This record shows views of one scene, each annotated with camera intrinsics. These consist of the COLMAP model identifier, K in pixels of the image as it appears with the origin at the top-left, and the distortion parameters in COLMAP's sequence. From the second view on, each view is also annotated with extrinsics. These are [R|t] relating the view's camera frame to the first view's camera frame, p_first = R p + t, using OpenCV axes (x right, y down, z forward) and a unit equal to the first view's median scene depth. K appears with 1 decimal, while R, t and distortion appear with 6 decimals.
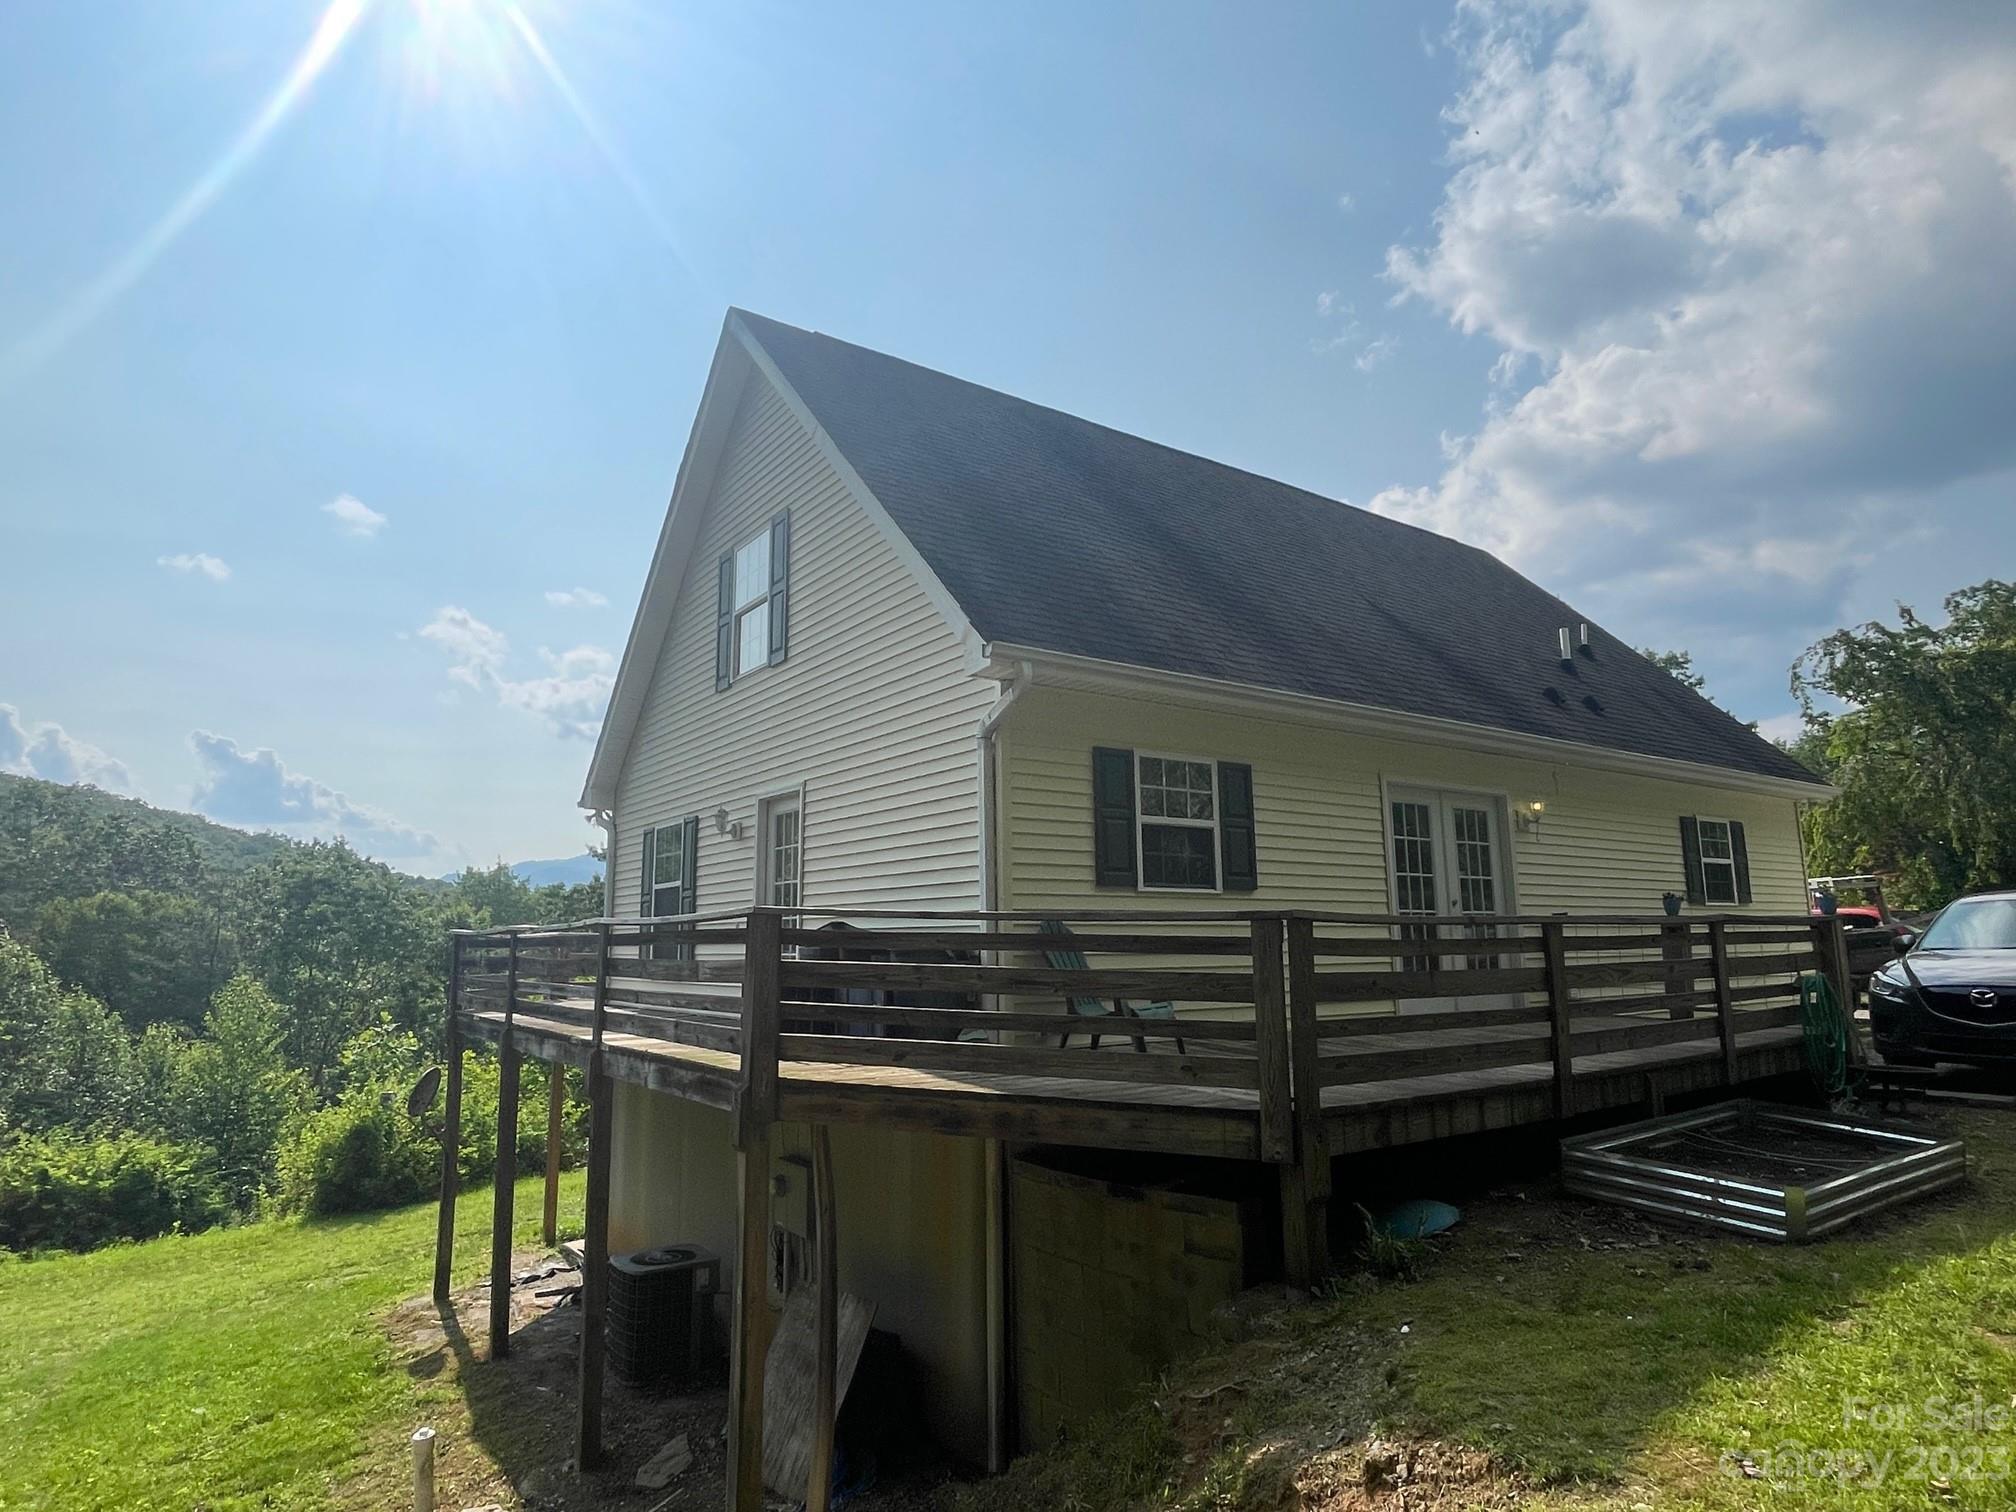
lens RADIAL K [[1126.7, 0, 1008.0], [0, 1126.7, 756.0], [0, 0, 1]] dist [0.001667, 0.001544]
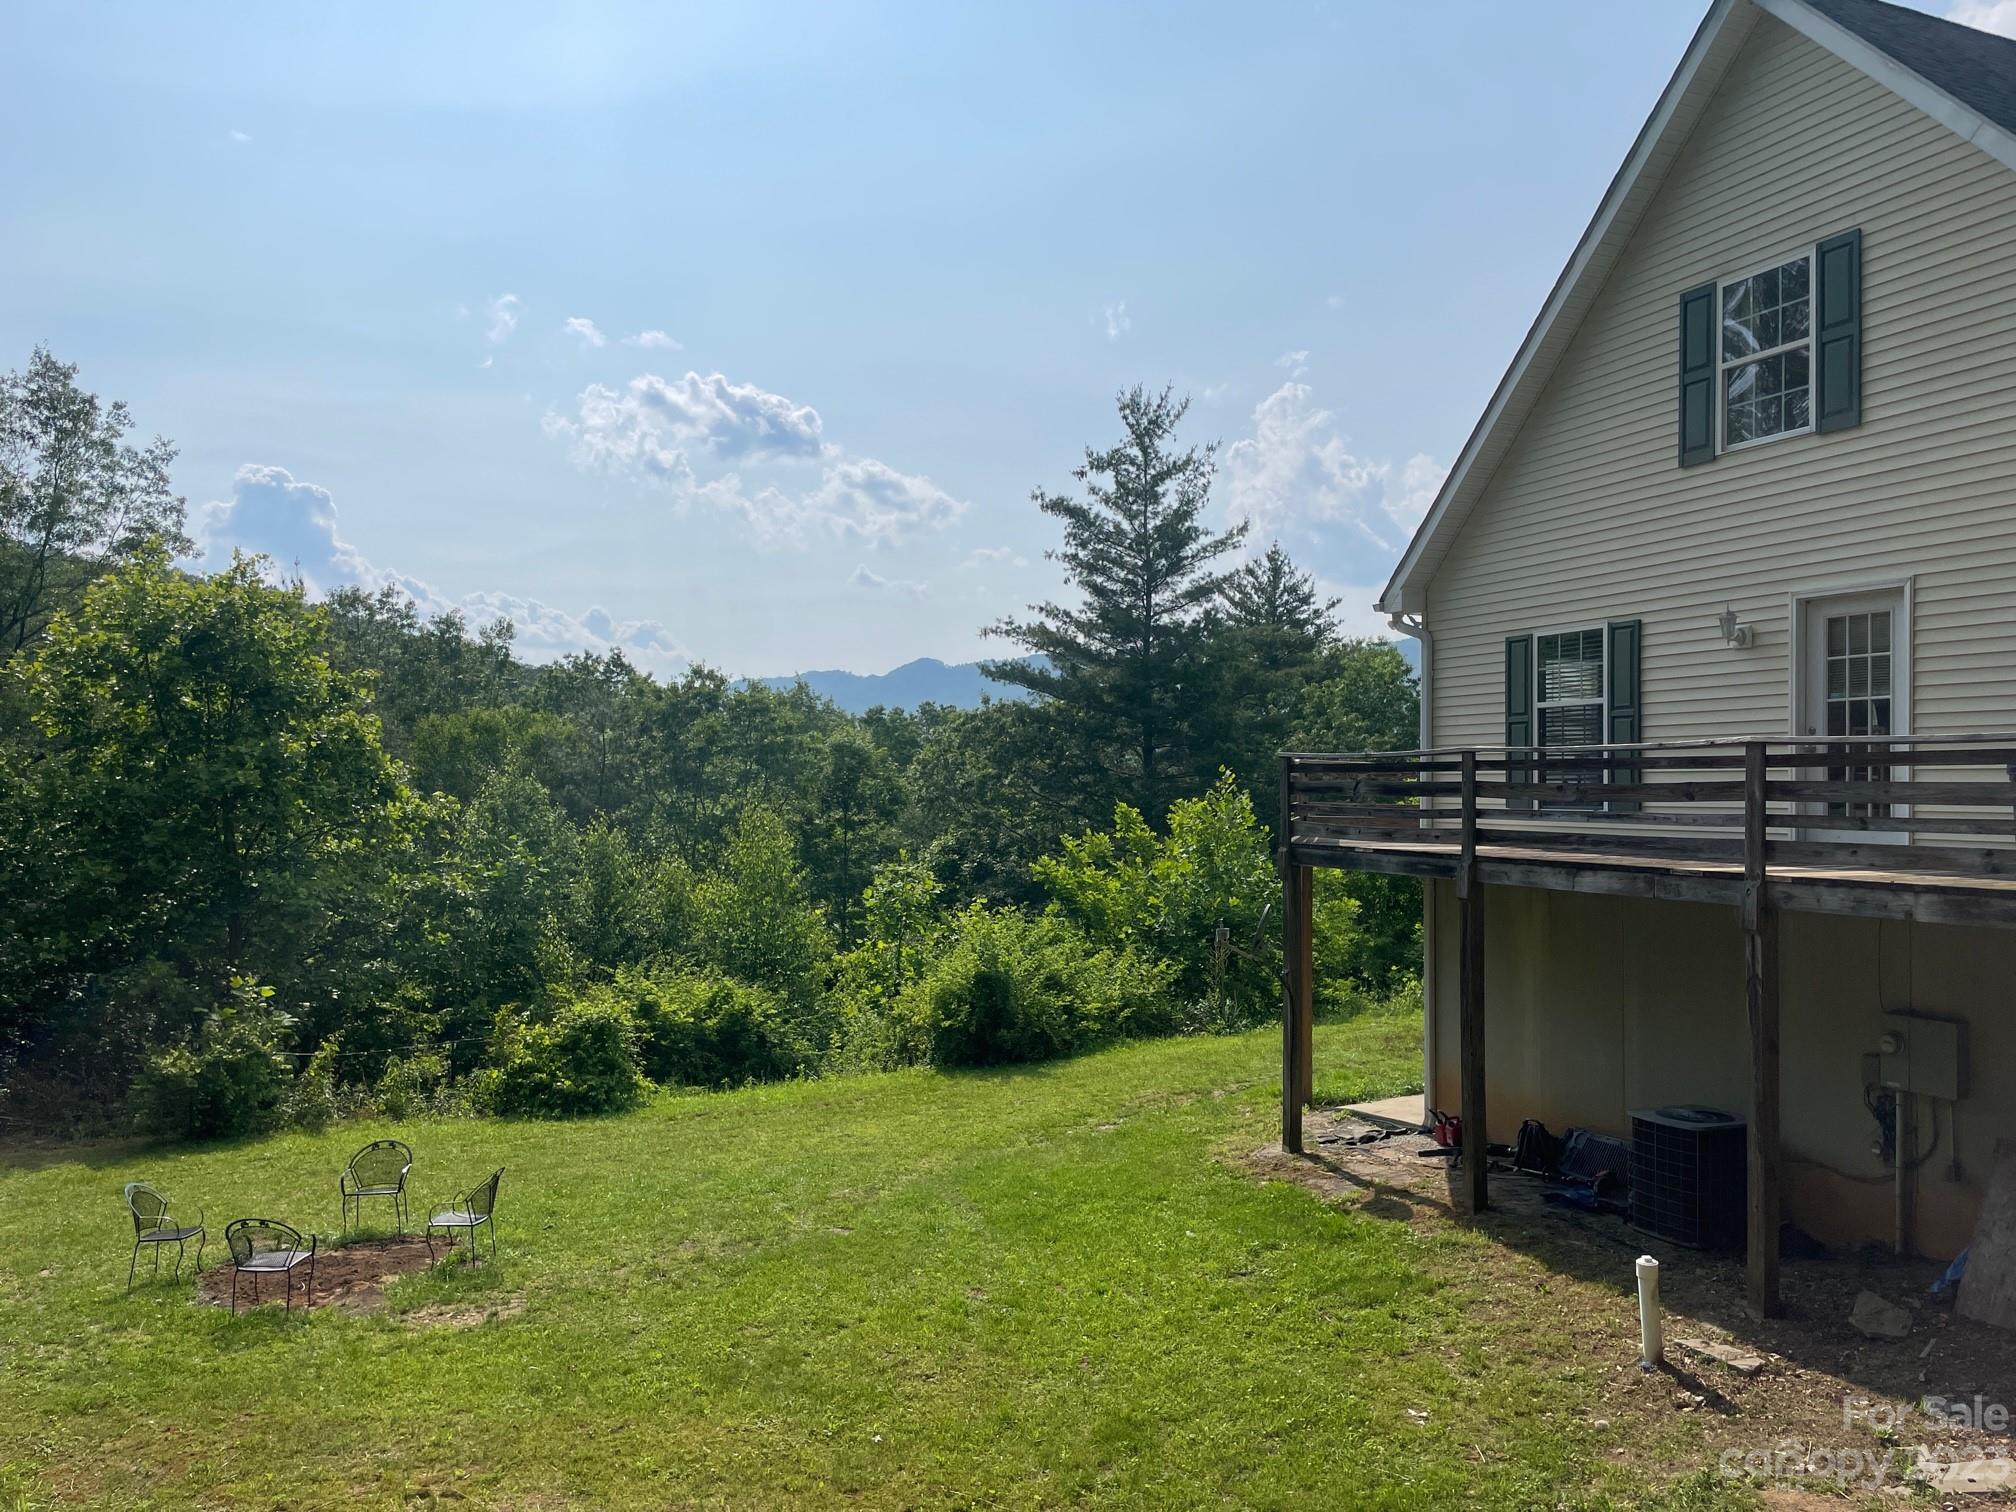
lens RADIAL K [[1514.0, 0, 1019.0], [0, 1514.0, 758.7], [0, 0, 1]] dist [0.091583, -0.126645]
pose [[0.979894, 0.015056, -0.198948, -0.505054], [0.013648, 0.989754, 0.142128, -0.011598], [0.199049, -0.141986, 0.969649, -0.204849]]
